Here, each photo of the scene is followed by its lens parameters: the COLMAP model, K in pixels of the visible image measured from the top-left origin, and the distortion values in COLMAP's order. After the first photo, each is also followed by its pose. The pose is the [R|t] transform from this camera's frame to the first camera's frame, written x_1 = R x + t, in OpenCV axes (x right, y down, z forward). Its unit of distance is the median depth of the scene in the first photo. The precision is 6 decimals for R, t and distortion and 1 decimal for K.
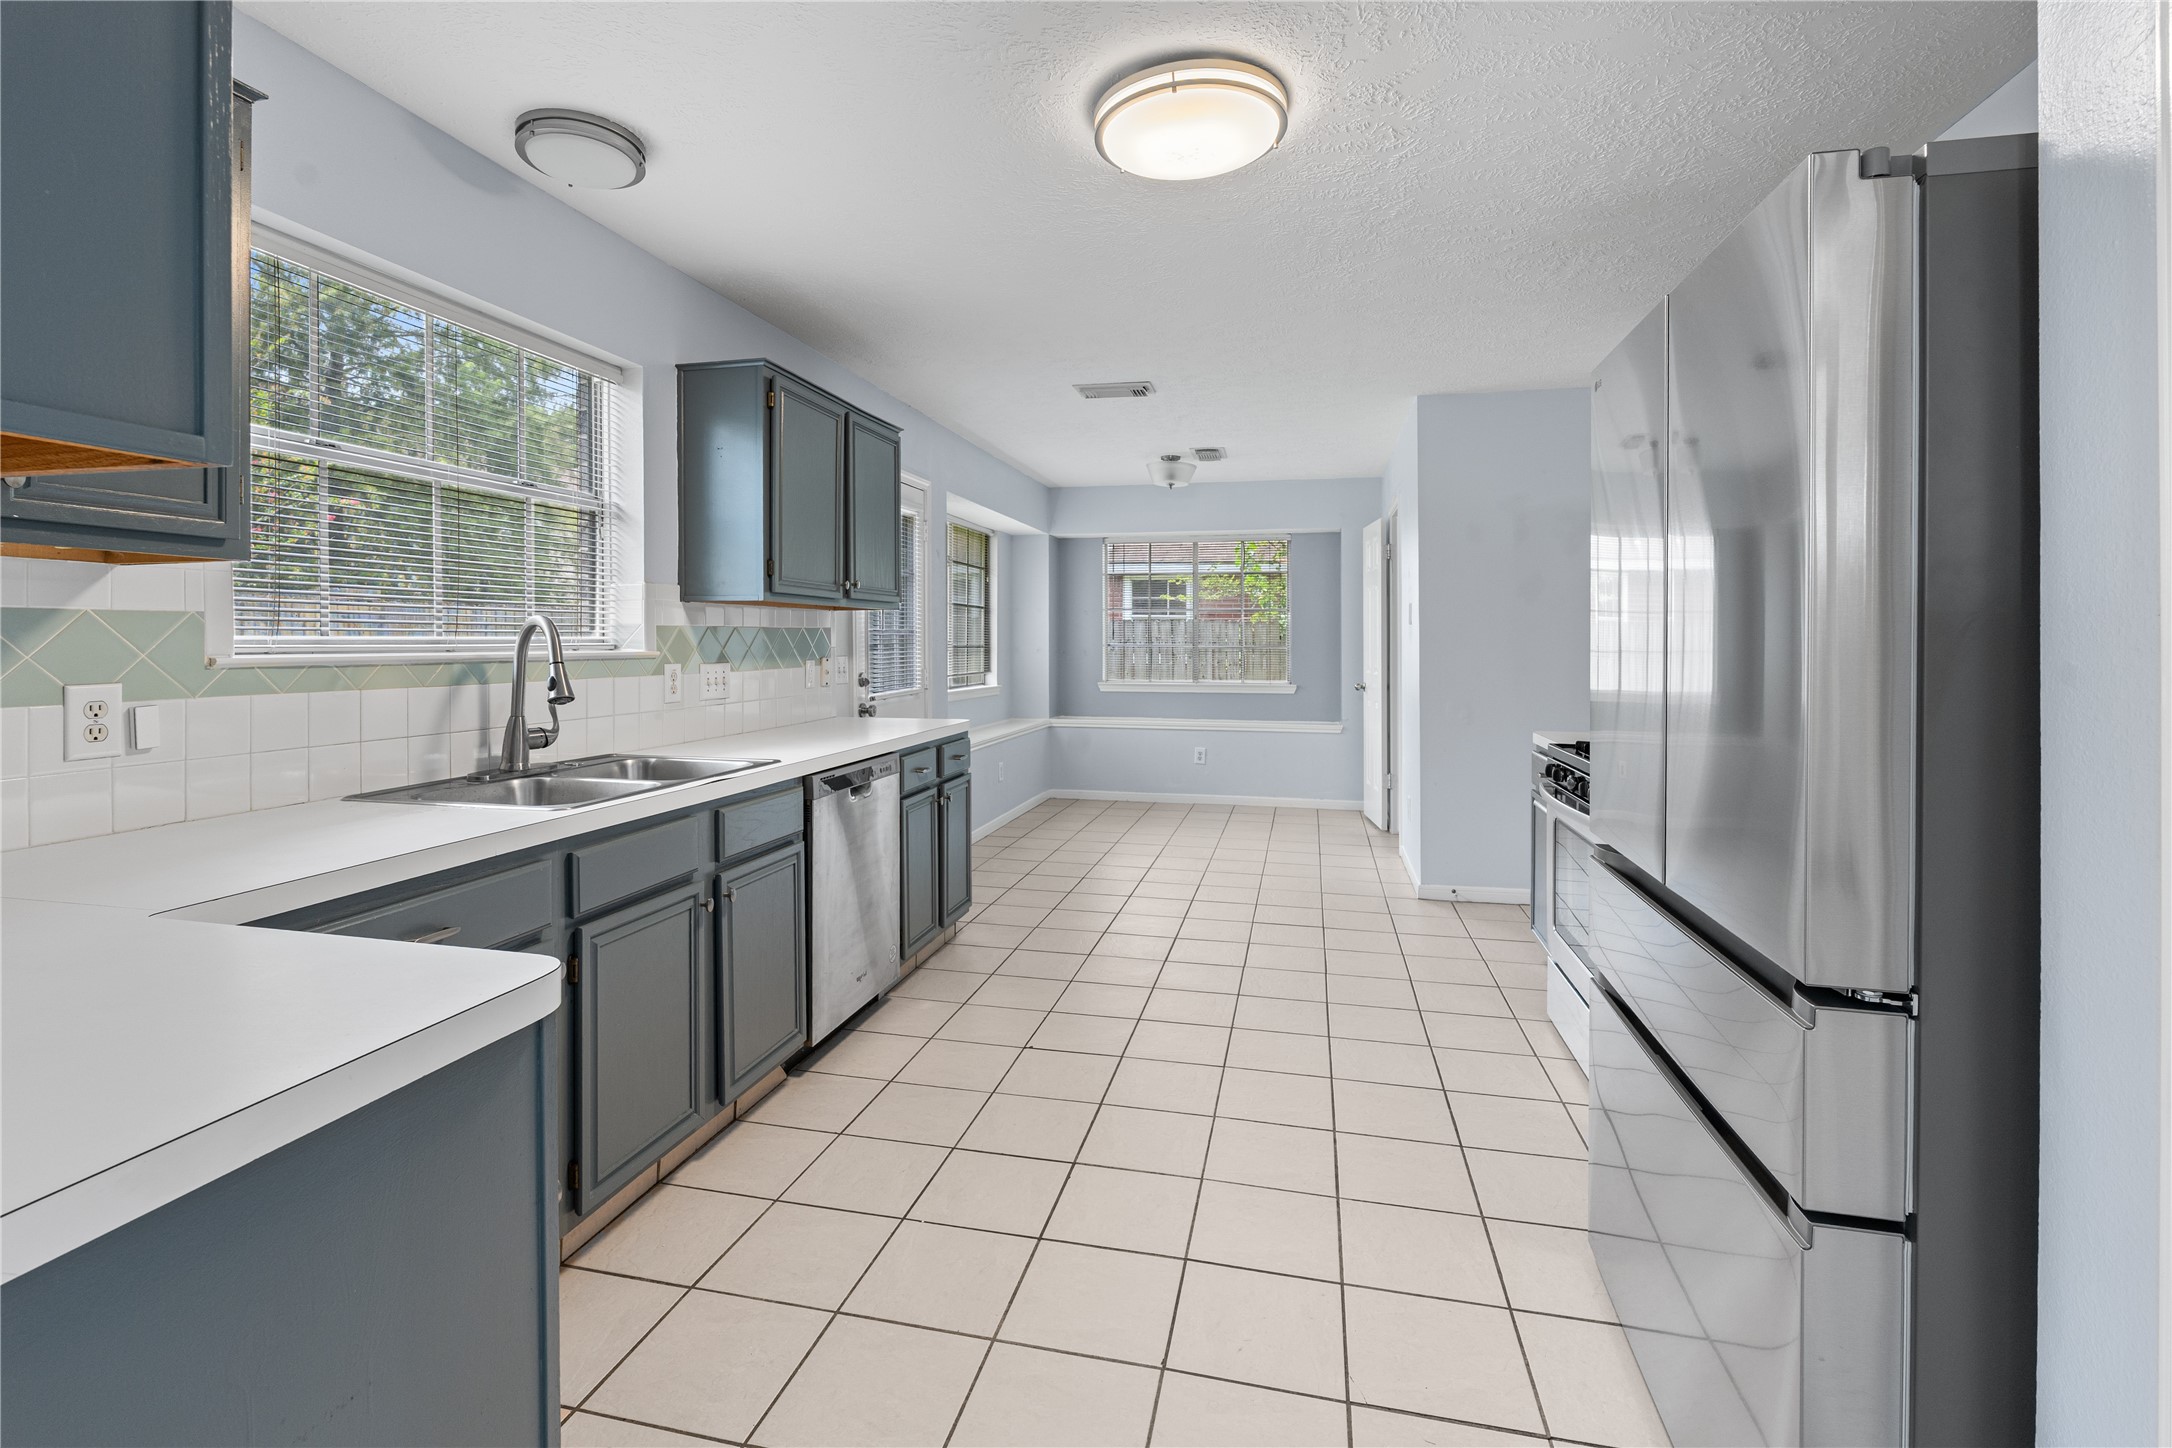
lens RADIAL K [[993.3, 0, 1078.4], [0, 993.3, 645.5], [0, 0, 1]] dist [0.001313, 0.000135]
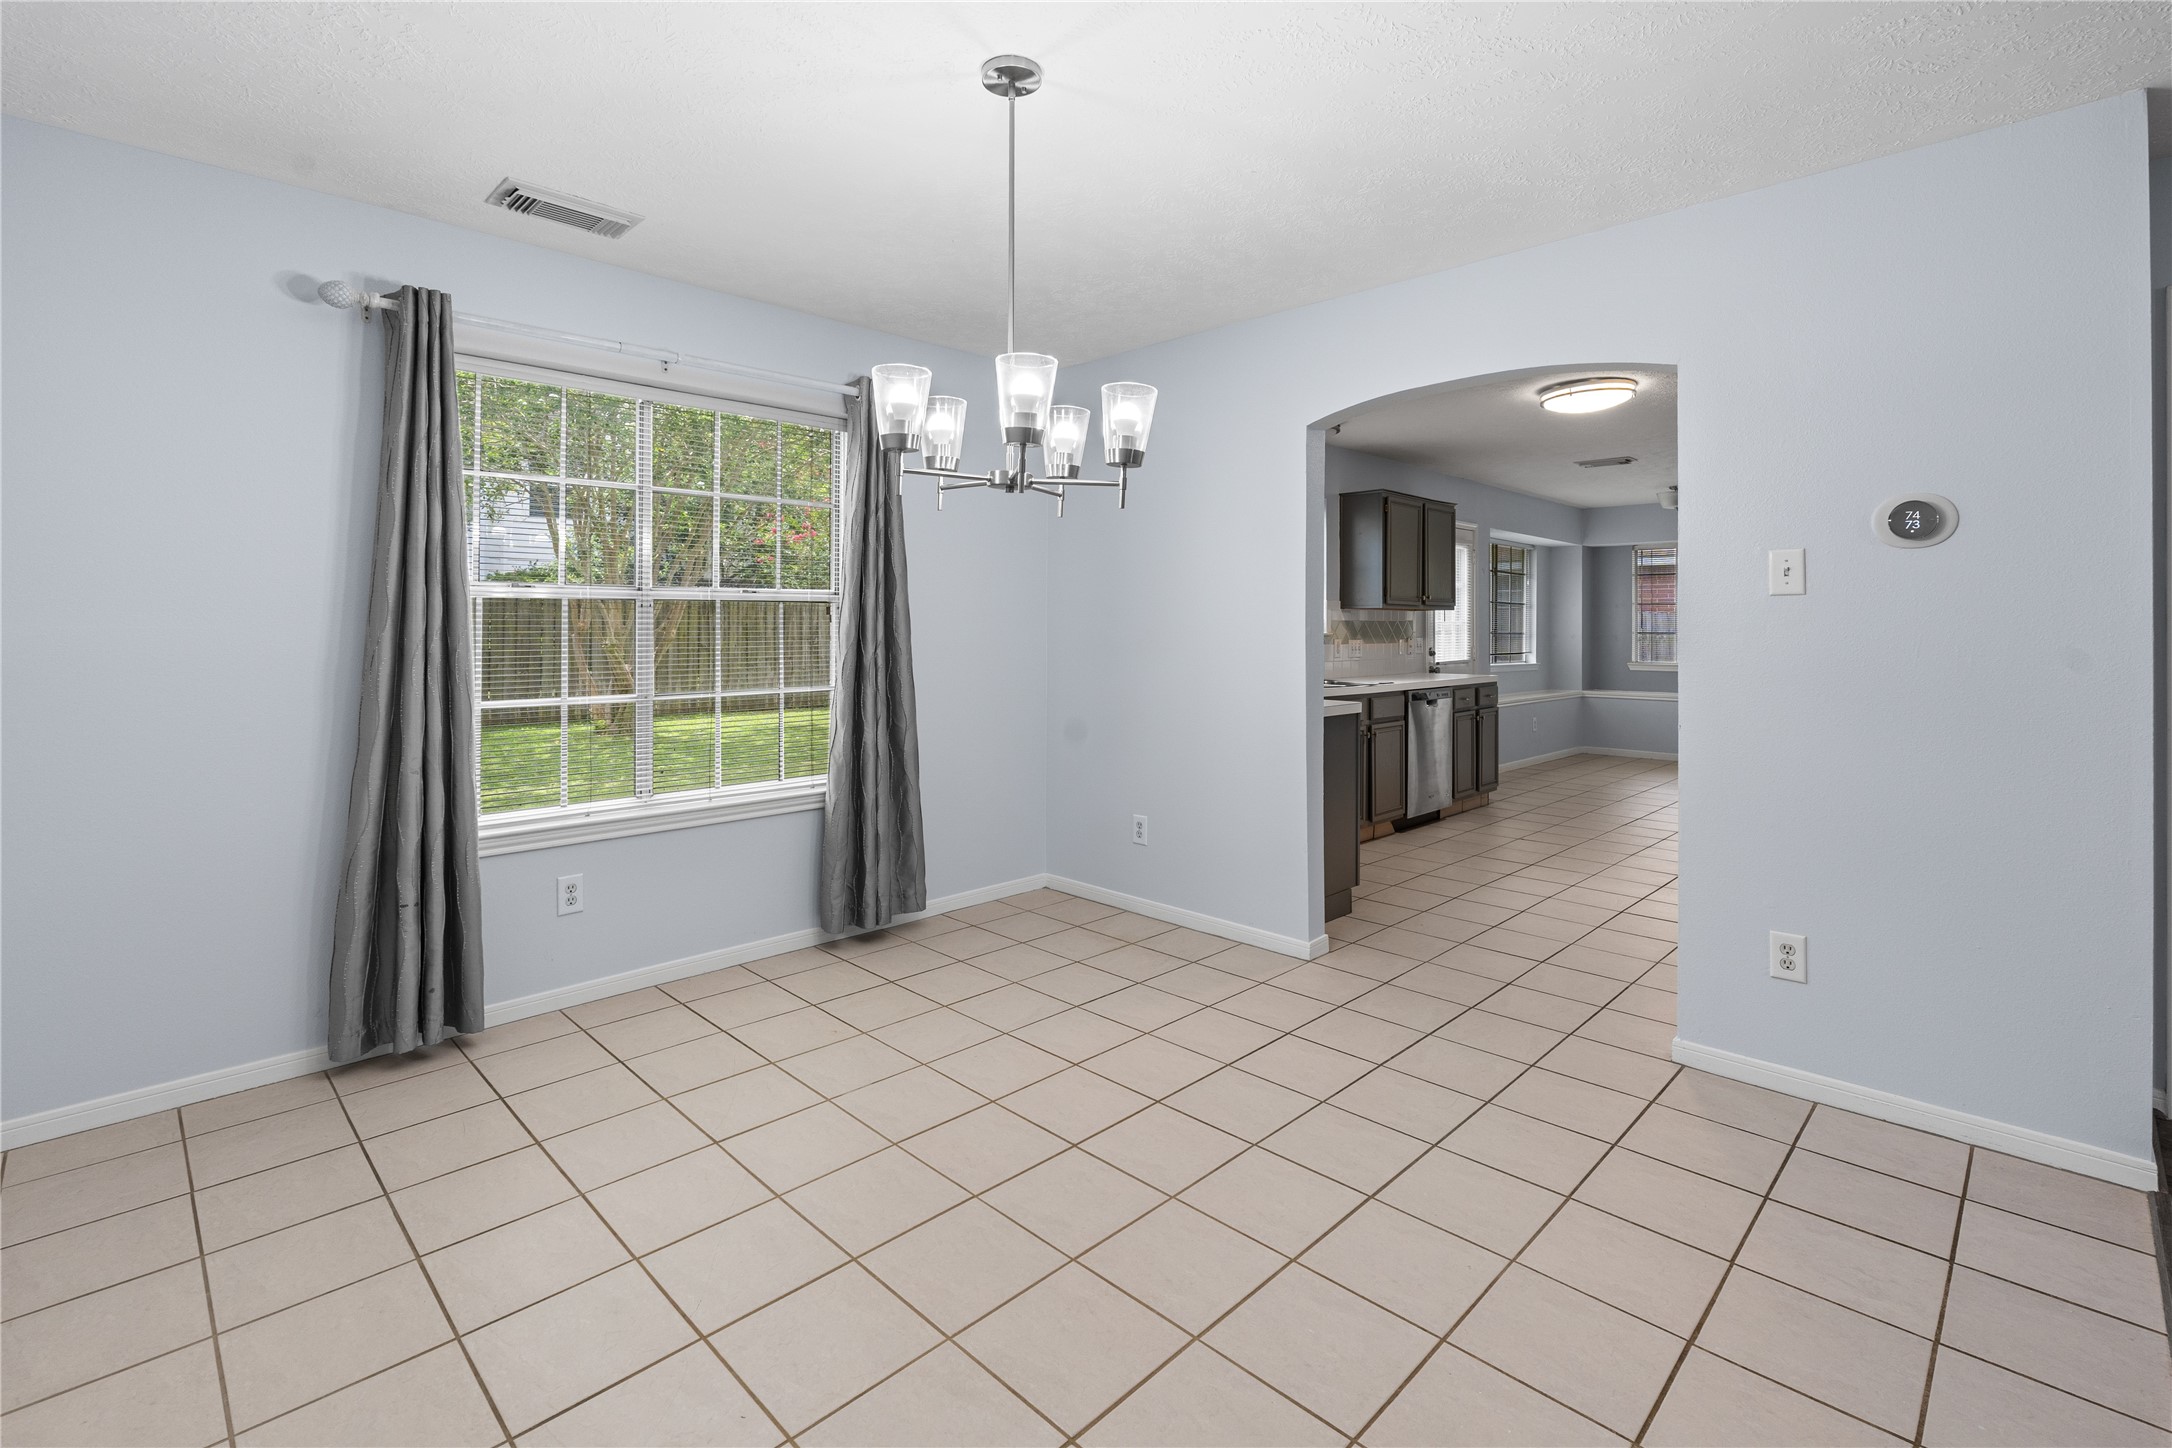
lens RADIAL K [[993.3, 0, 1078.4], [0, 993.3, 645.5], [0, 0, 1]] dist [0.001313, 0.000135]
pose [[0.852106, 0.006893, -0.523324, 0.187463], [-0.002068, 0.999950, 0.009804, 0.010808], [0.523366, -0.007272, 0.852077, -0.910690]]
